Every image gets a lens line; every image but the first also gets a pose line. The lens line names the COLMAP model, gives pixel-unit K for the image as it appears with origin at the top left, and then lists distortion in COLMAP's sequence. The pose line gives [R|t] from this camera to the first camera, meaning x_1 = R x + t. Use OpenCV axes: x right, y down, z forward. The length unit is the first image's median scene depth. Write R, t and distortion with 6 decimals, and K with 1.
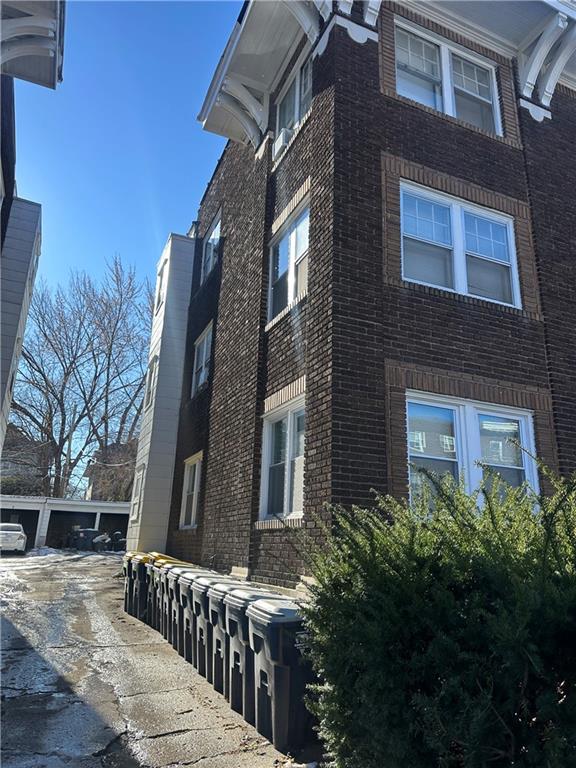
lens RADIAL K [[547.7, 0, 290.0], [0, 547.7, 380.7], [0, 0, 1]] dist [0.010358, -0.005401]
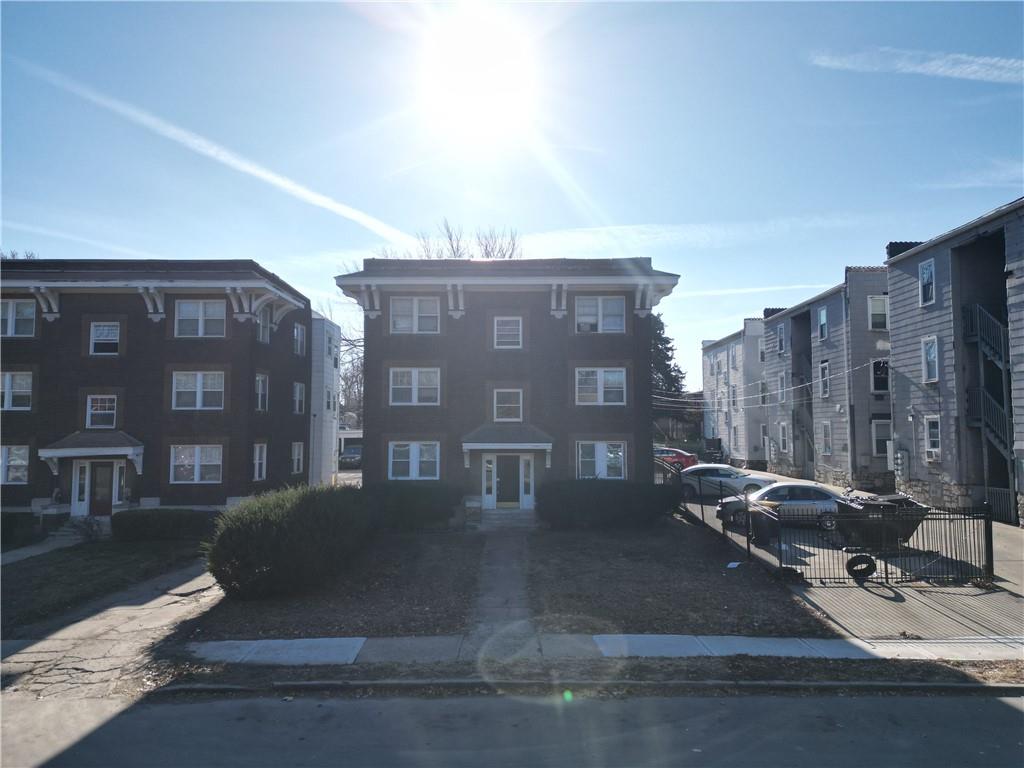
lens RADIAL K [[714.1, 0, 514.0], [0, 714.1, 378.5], [0, 0, 1]] dist [0.027801, -0.008456]
pose [[0.912580, -0.061990, -0.404173, 2.146911], [0.149229, 0.970755, 0.188055, -0.847438], [0.380696, -0.231929, 0.895142, -2.014015]]
